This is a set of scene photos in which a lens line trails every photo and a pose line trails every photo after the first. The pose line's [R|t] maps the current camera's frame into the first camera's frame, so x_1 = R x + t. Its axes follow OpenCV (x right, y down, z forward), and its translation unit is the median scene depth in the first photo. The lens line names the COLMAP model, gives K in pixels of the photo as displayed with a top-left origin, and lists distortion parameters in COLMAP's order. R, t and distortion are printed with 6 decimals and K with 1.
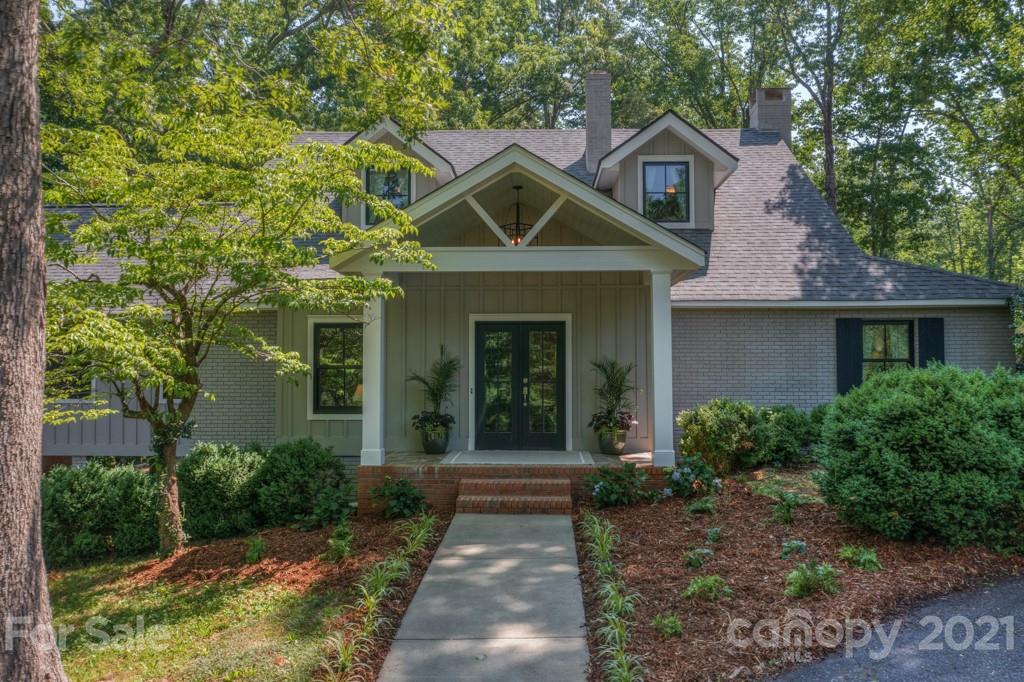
lens RADIAL K [[809.7, 0, 512.0], [0, 809.7, 341.0], [0, 0, 1]] dist [-0.003863, -0.000627]
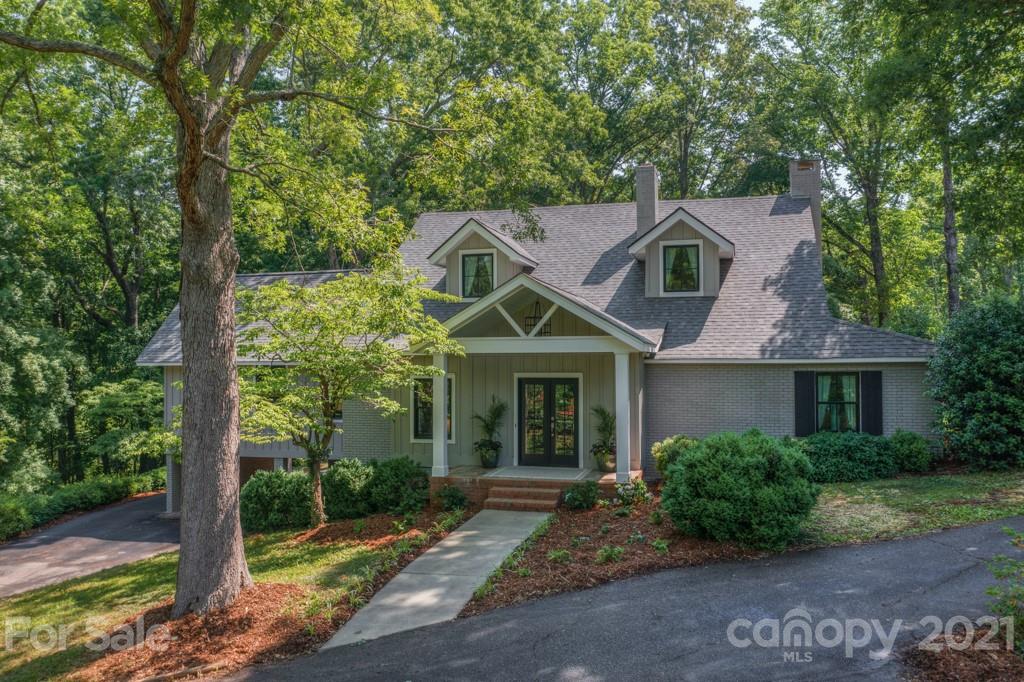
lens RADIAL K [[809.7, 0, 512.0], [0, 809.7, 341.0], [0, 0, 1]] dist [-0.003863, -0.000627]
pose [[0.972729, -0.008720, -0.231782, 0.327709], [0.012620, 0.999803, 0.015346, -0.130666], [0.231602, -0.017853, 0.972647, -0.489631]]
